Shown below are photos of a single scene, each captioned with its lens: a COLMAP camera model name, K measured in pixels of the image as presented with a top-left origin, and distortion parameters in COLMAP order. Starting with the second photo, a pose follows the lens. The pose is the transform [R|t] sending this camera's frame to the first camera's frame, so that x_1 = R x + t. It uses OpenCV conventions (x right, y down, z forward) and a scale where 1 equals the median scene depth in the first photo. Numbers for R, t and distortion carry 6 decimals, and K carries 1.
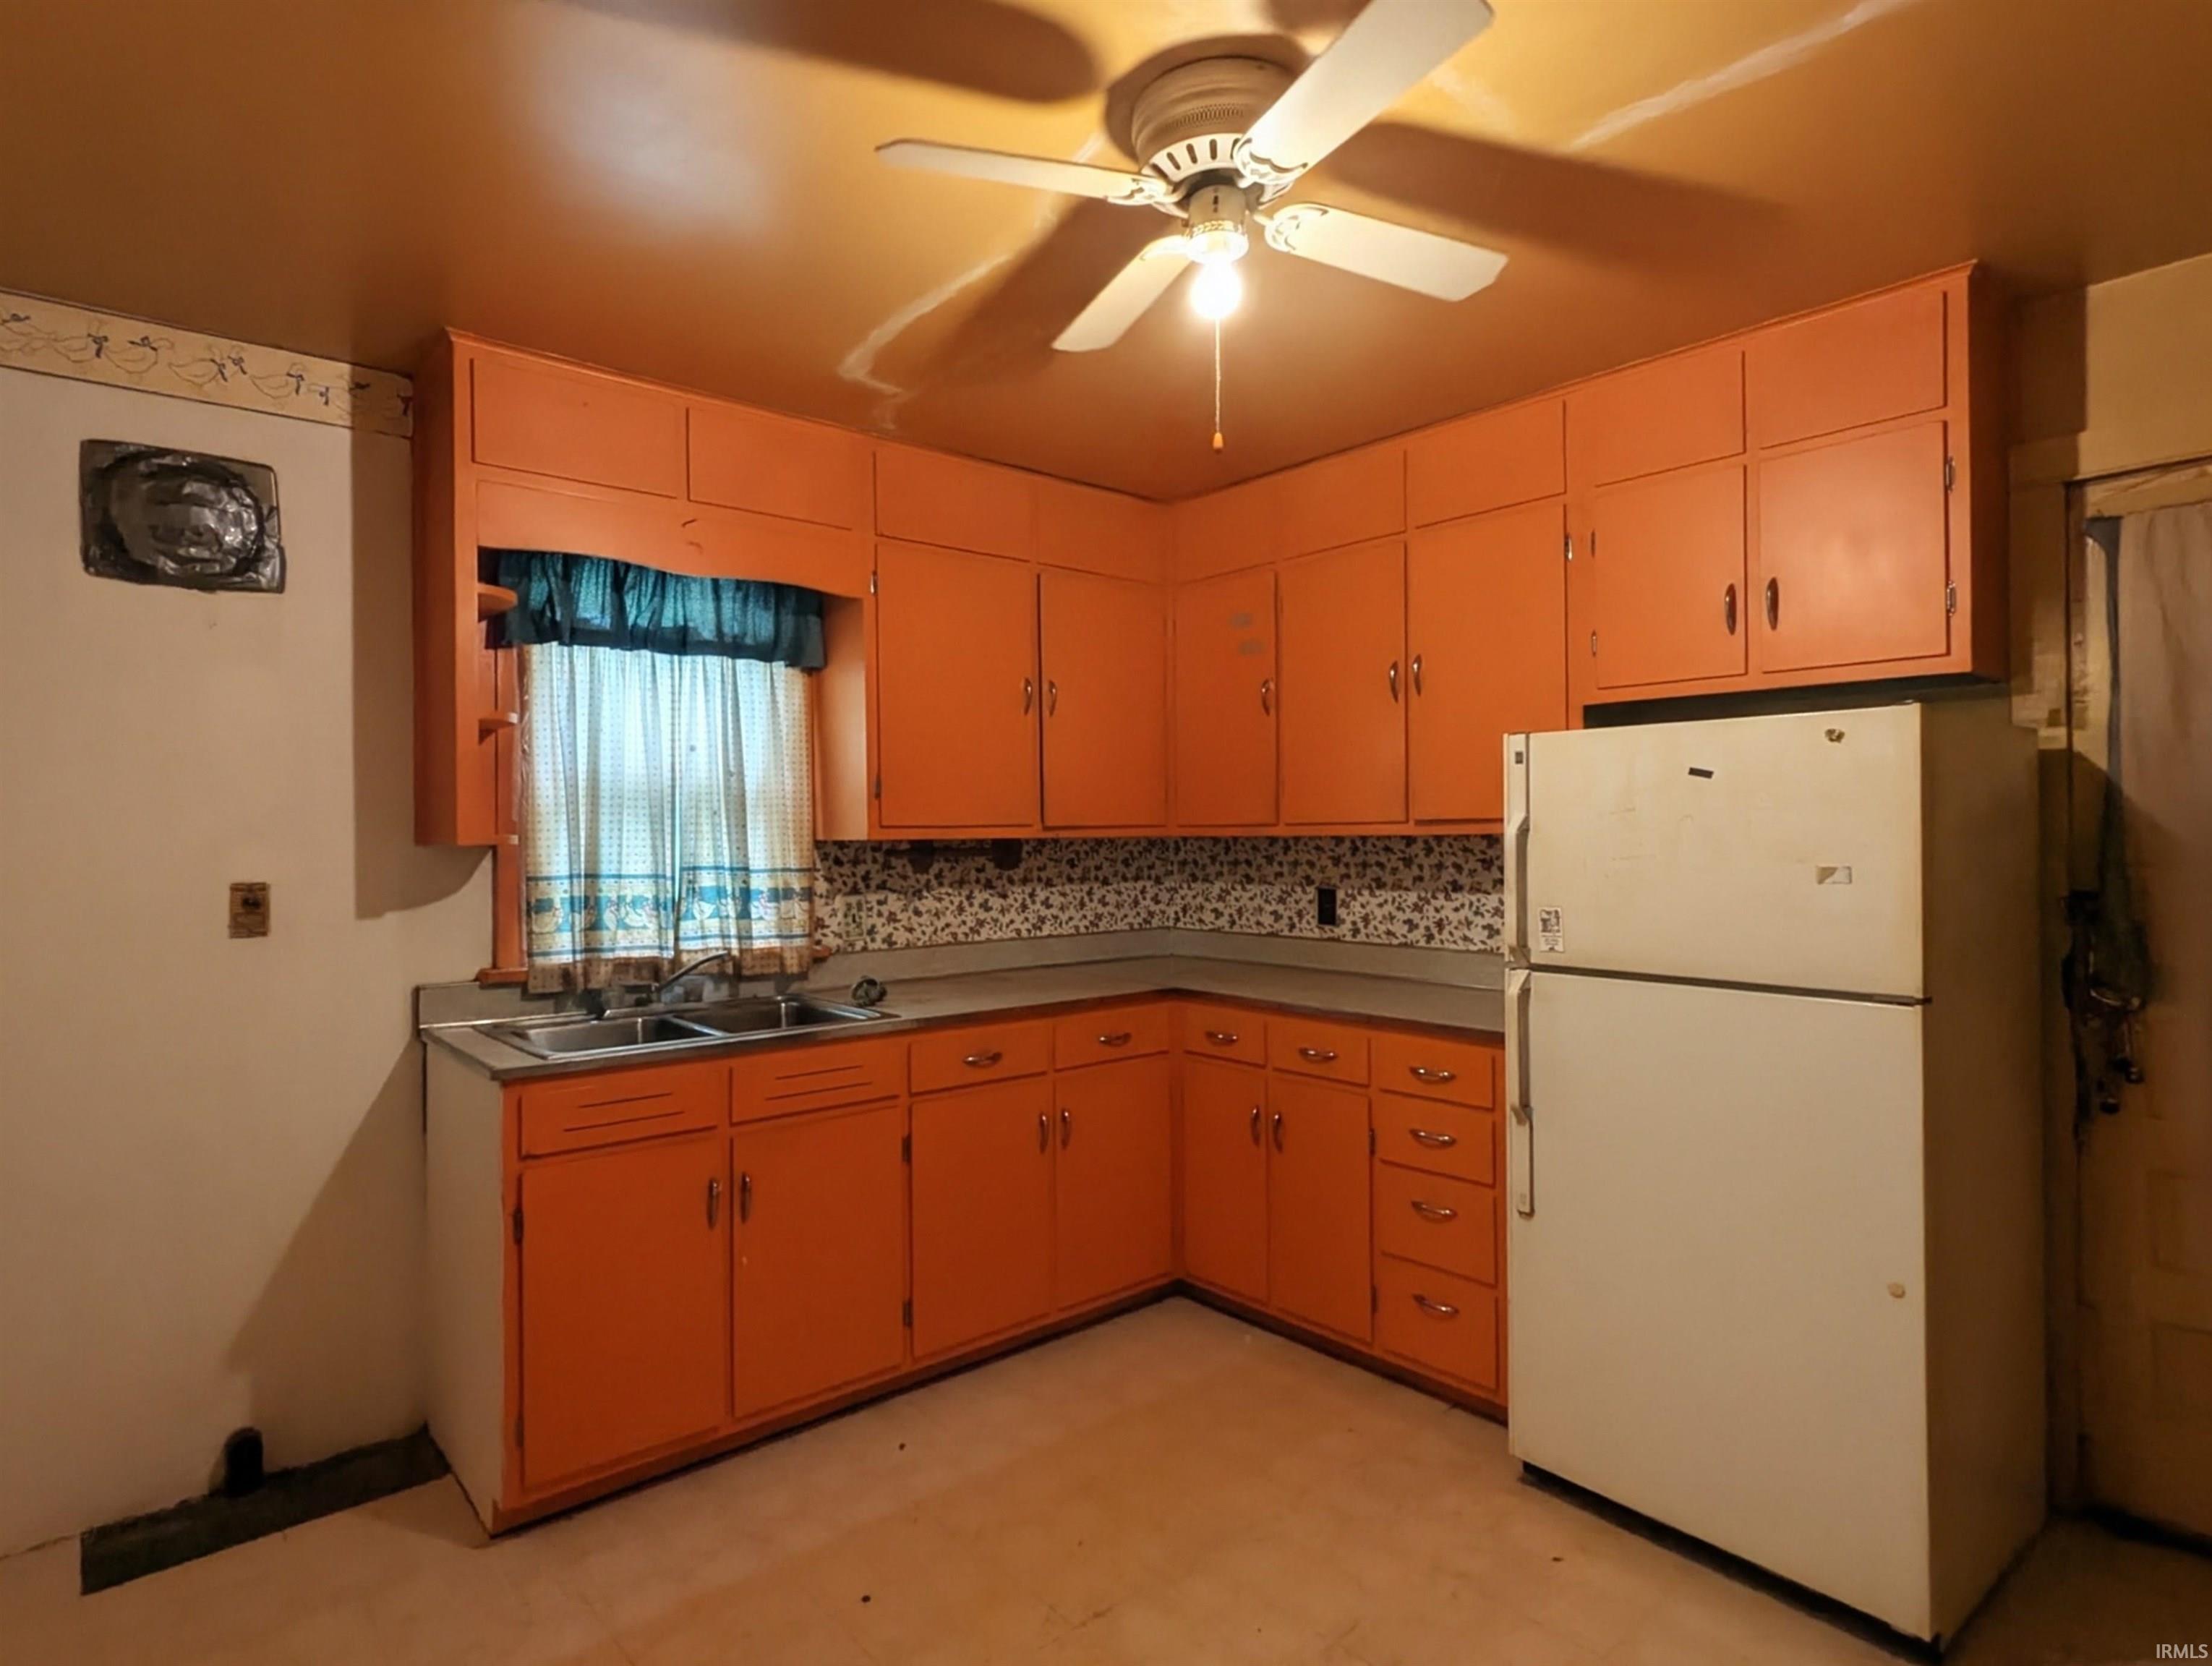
lens RADIAL K [[1161.7, 0, 1106.0], [0, 1161.7, 833.0], [0, 0, 1]] dist [-0.000498, -0.000793]
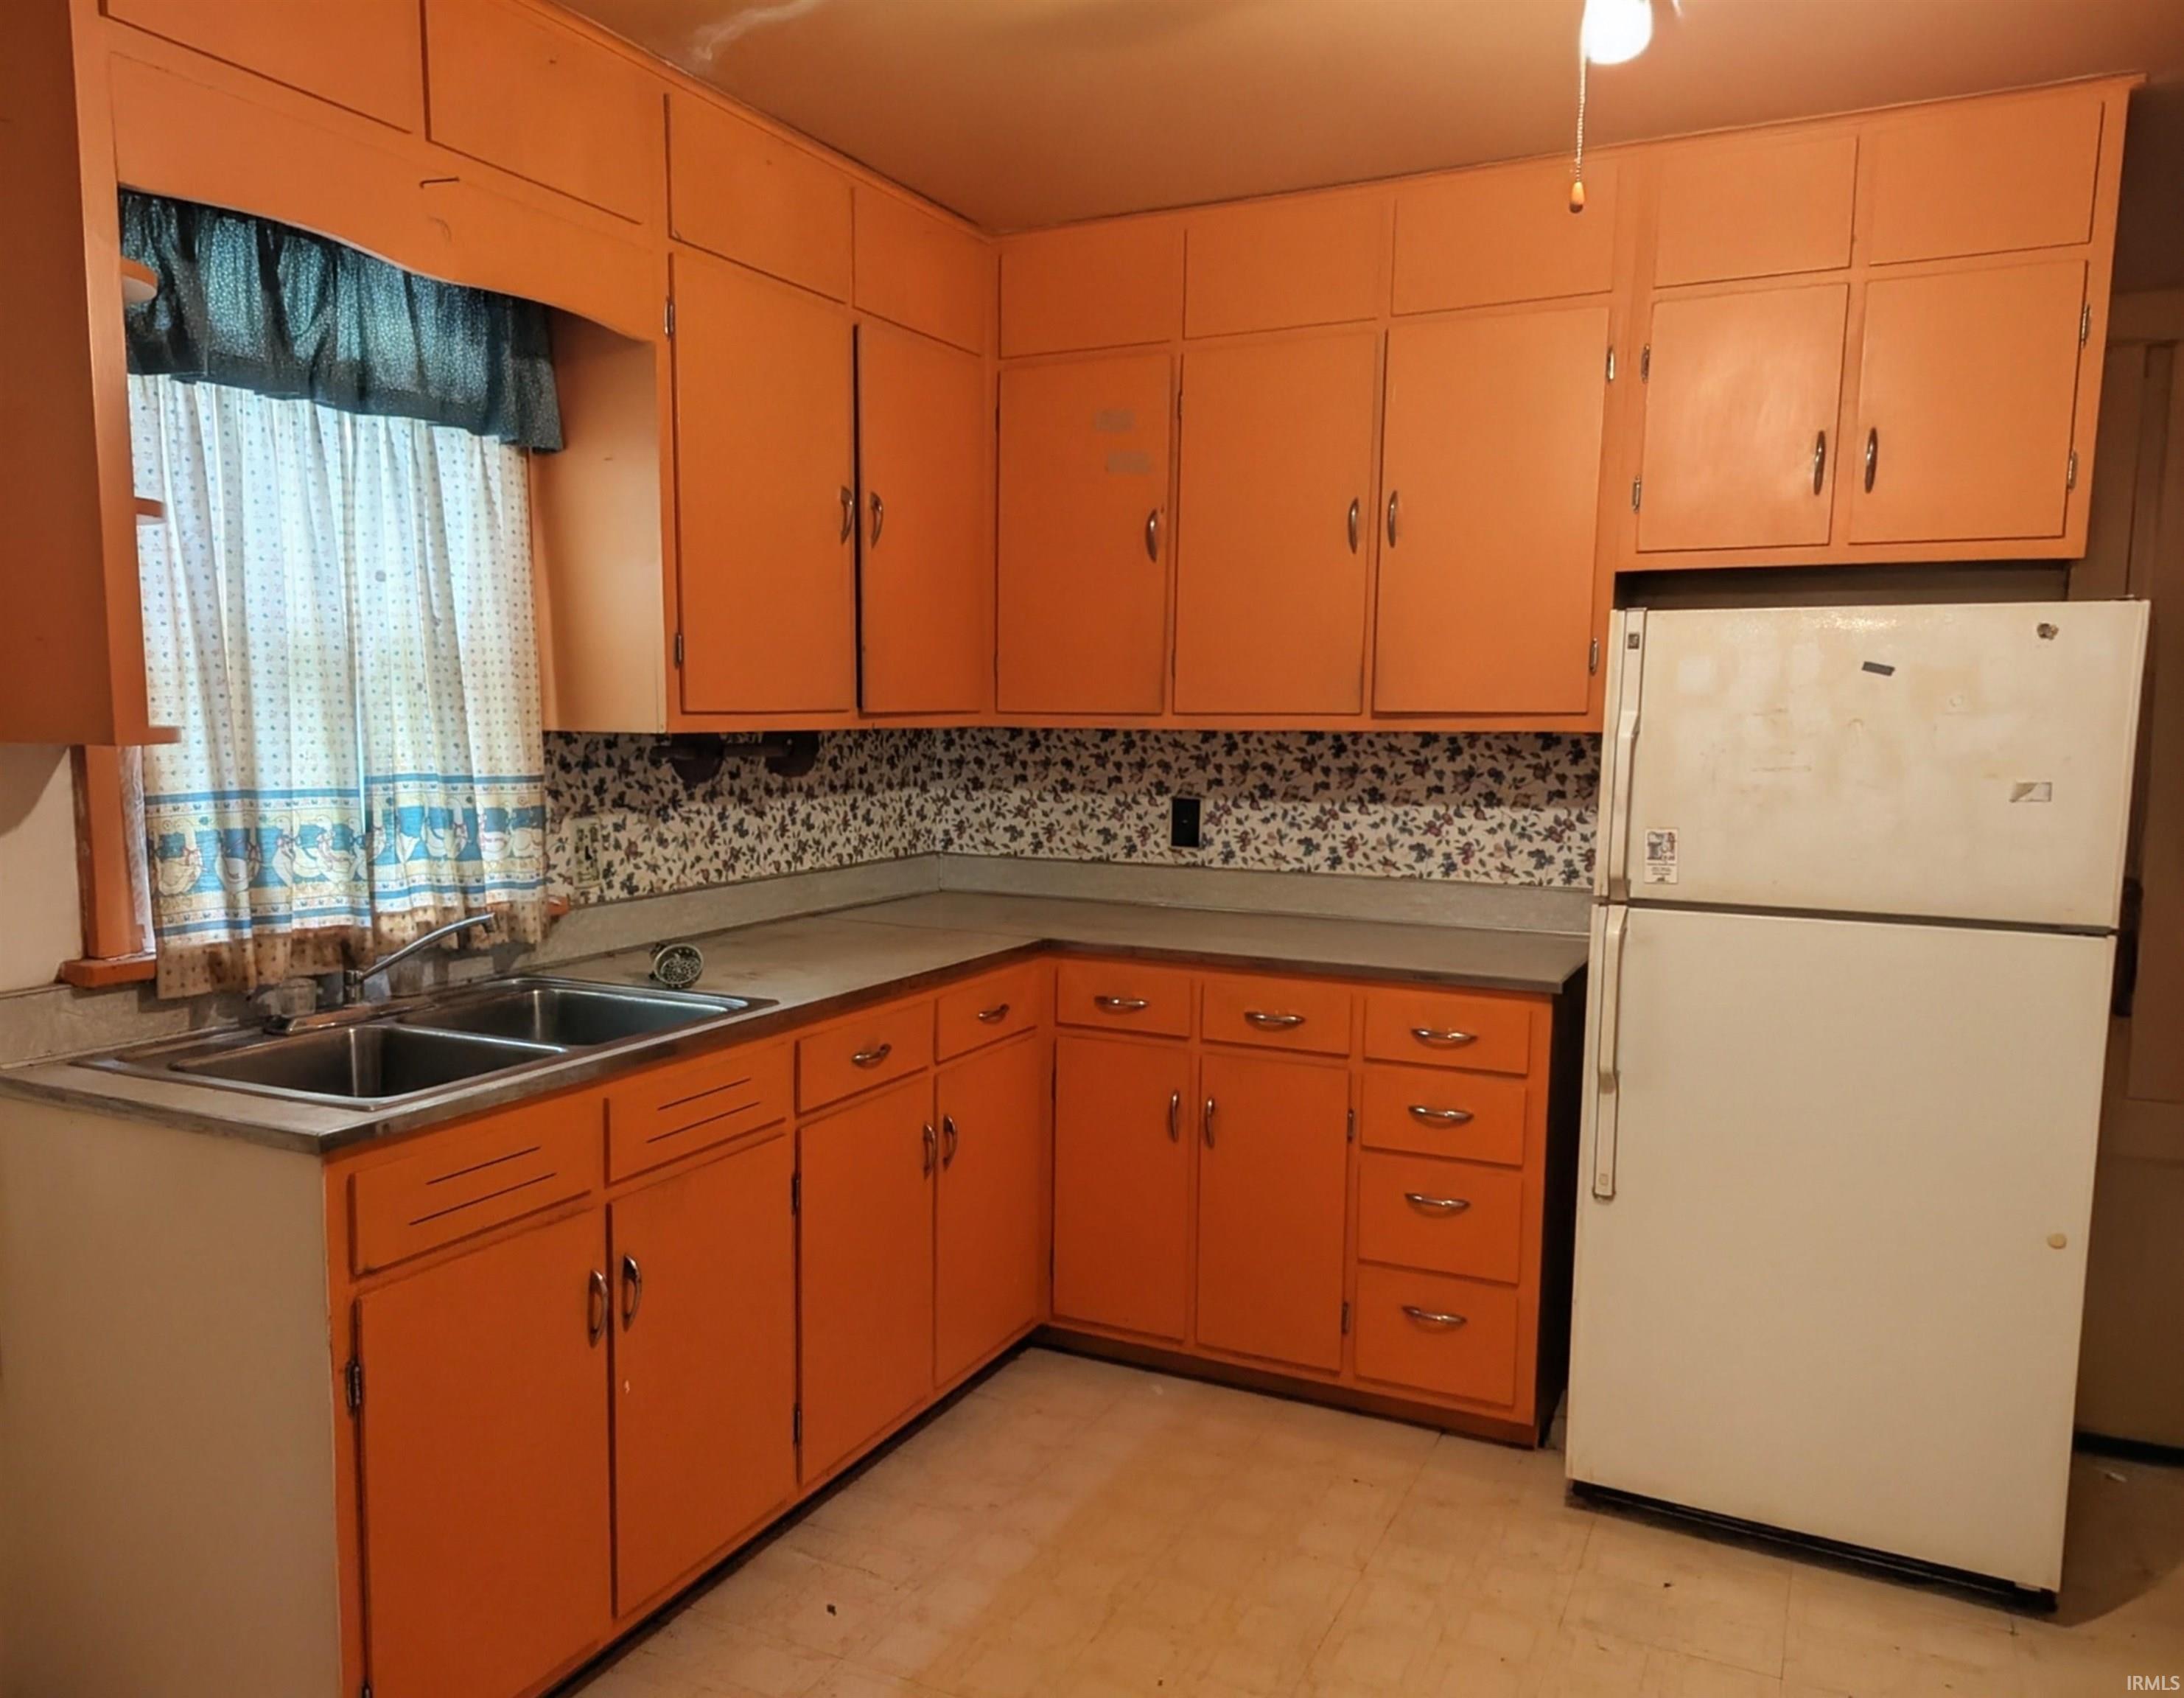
lens RADIAL K [[1607.7, 0, 1010.1], [0, 1607.7, 901.6], [0, 0, 1]] dist [0.065374, -0.062266]
pose [[0.927046, -0.031870, 0.373590, -0.375316], [-0.014963, 0.992443, 0.121793, -0.013659], [-0.374648, -0.118498, 0.919563, 0.096422]]
